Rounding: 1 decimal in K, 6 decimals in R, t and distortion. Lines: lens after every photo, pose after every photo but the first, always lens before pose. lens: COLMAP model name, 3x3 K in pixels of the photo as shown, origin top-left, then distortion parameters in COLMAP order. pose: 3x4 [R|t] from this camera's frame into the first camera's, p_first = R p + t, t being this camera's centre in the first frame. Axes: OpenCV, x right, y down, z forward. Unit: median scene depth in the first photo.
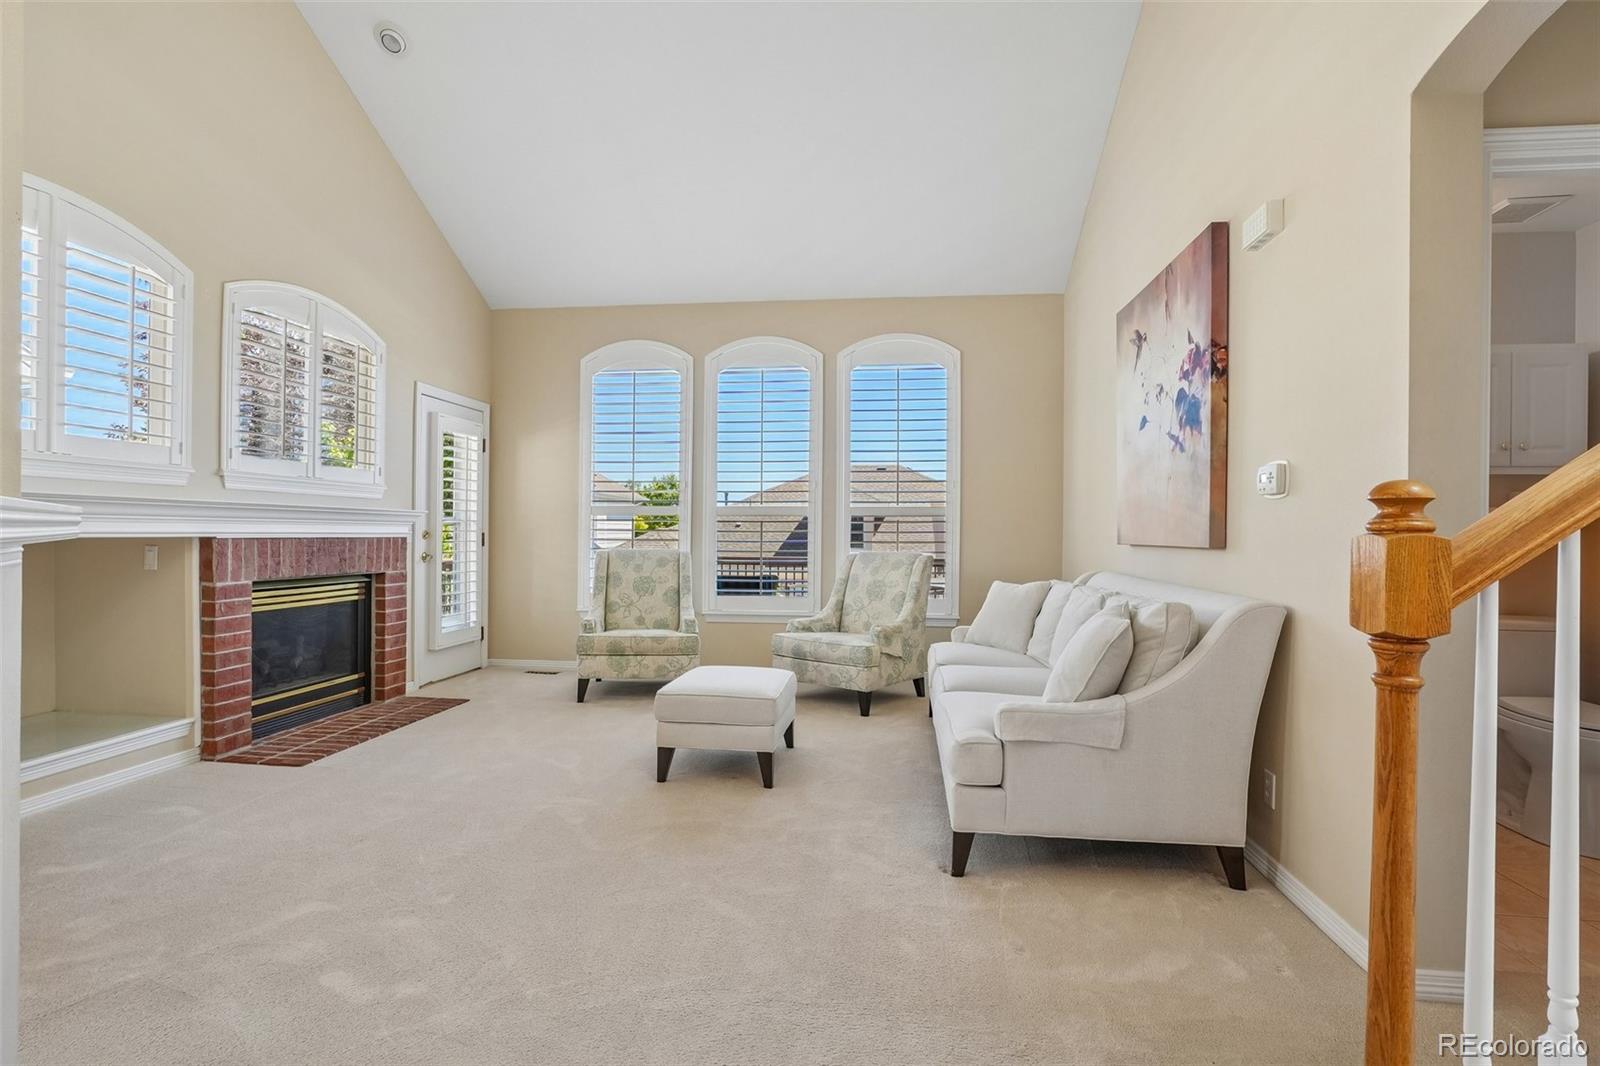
lens RADIAL K [[778.7, 0, 793.9], [0, 778.7, 540.6], [0, 0, 1]] dist [-0.027377, 0.008407]
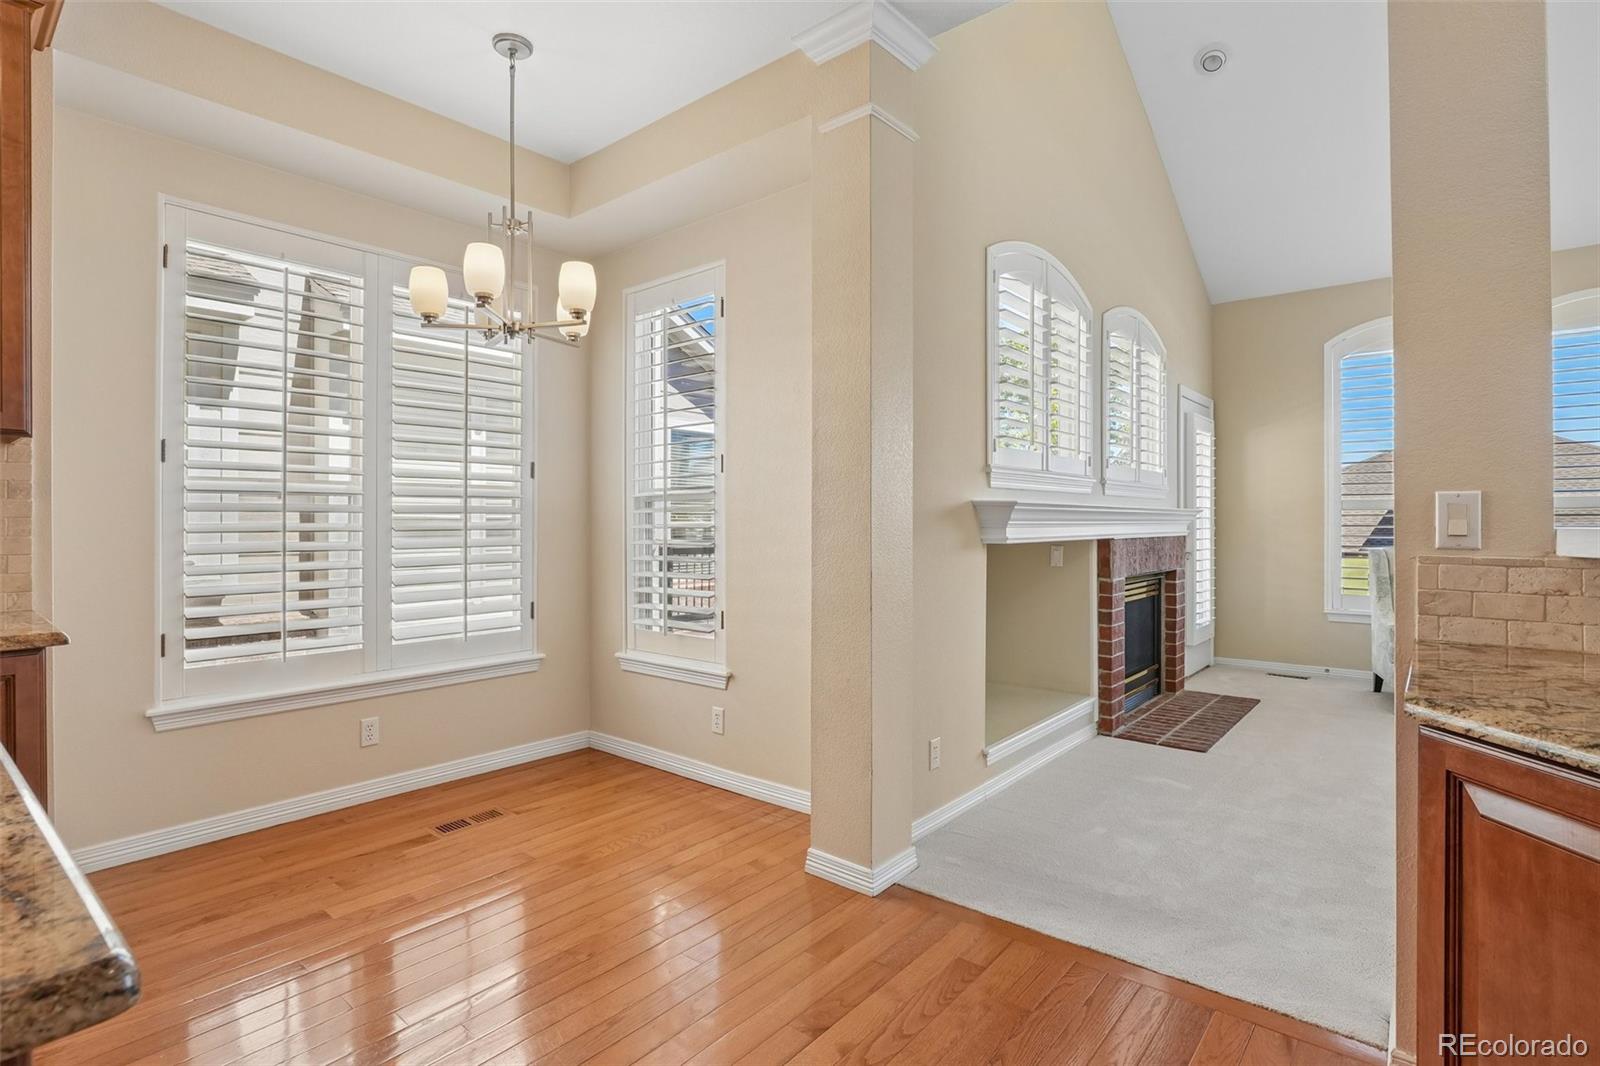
lens RADIAL K [[778.7, 0, 797.1], [0, 778.7, 522.0], [0, 0, 1]] dist [-0.027377, 0.008407]
pose [[0.836145, -0.012832, -0.548359, -0.381795], [0.004977, 0.999863, -0.015808, -0.009590], [0.548486, 0.010489, 0.836094, -0.155578]]
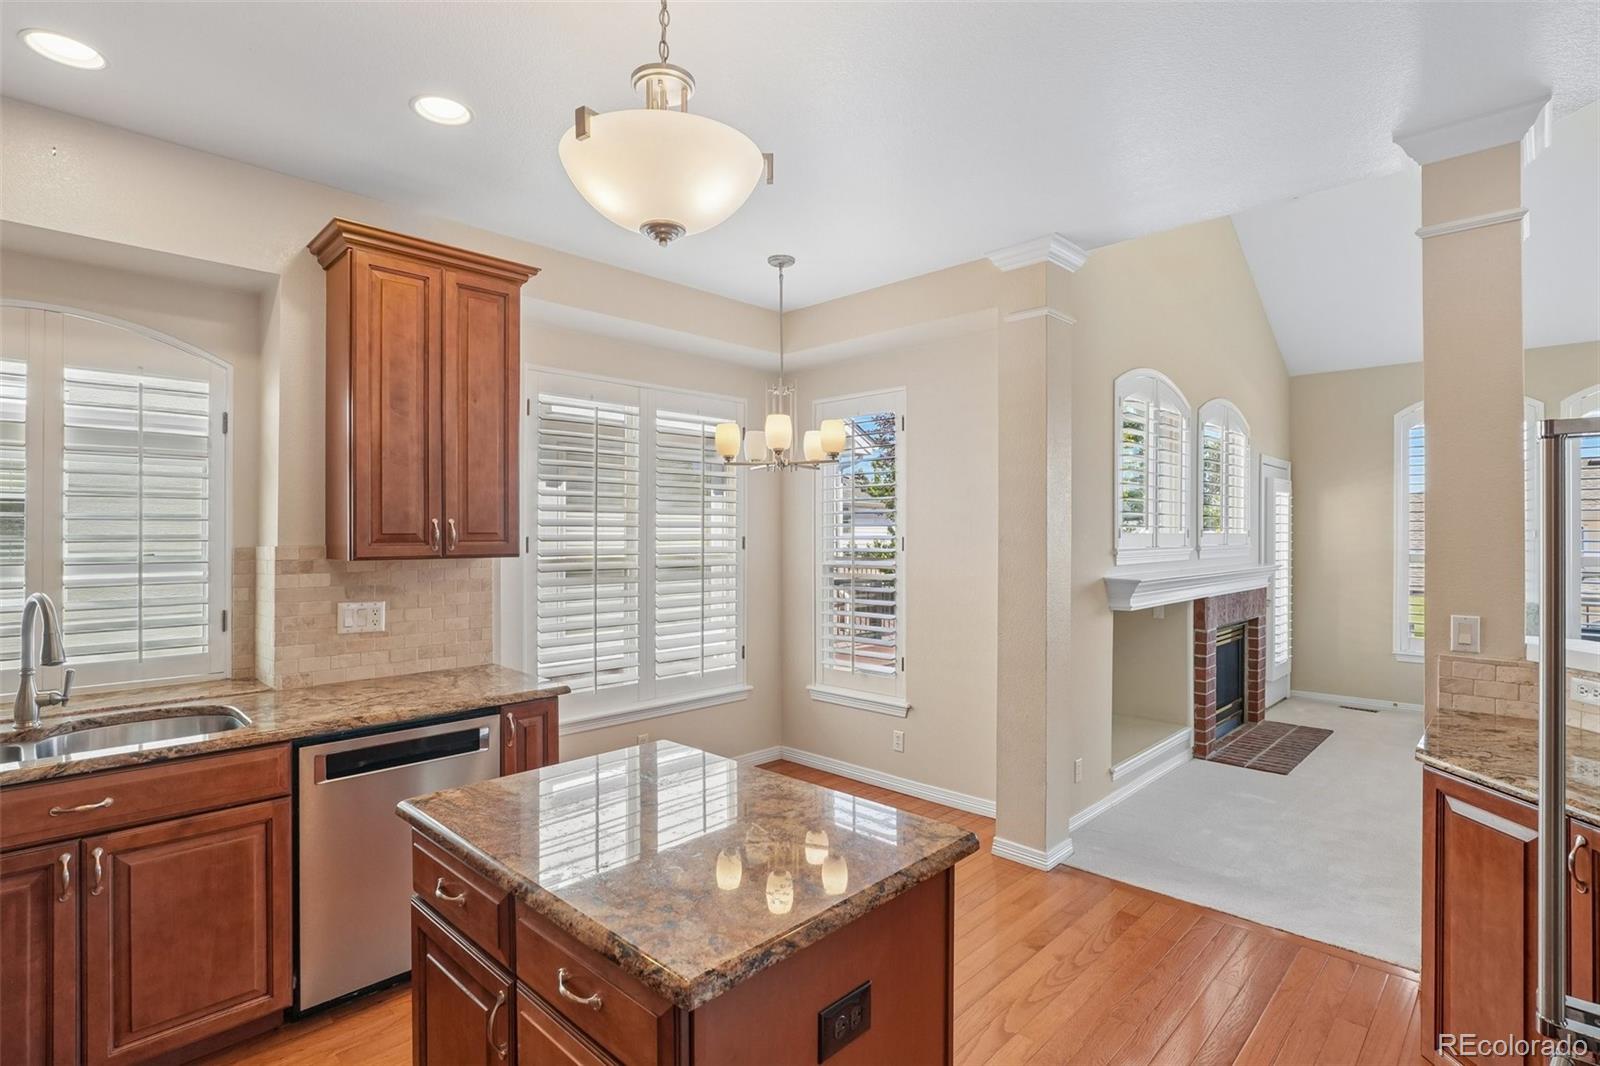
lens RADIAL K [[778.7, 0, 787.1], [0, 778.7, 532.3], [0, 0, 1]] dist [-0.027377, 0.008407]
pose [[0.791674, -0.010324, -0.610857, -0.371849], [0.000417, 0.999866, -0.016358, -0.072595], [0.610944, 0.012696, 0.791572, -0.412455]]
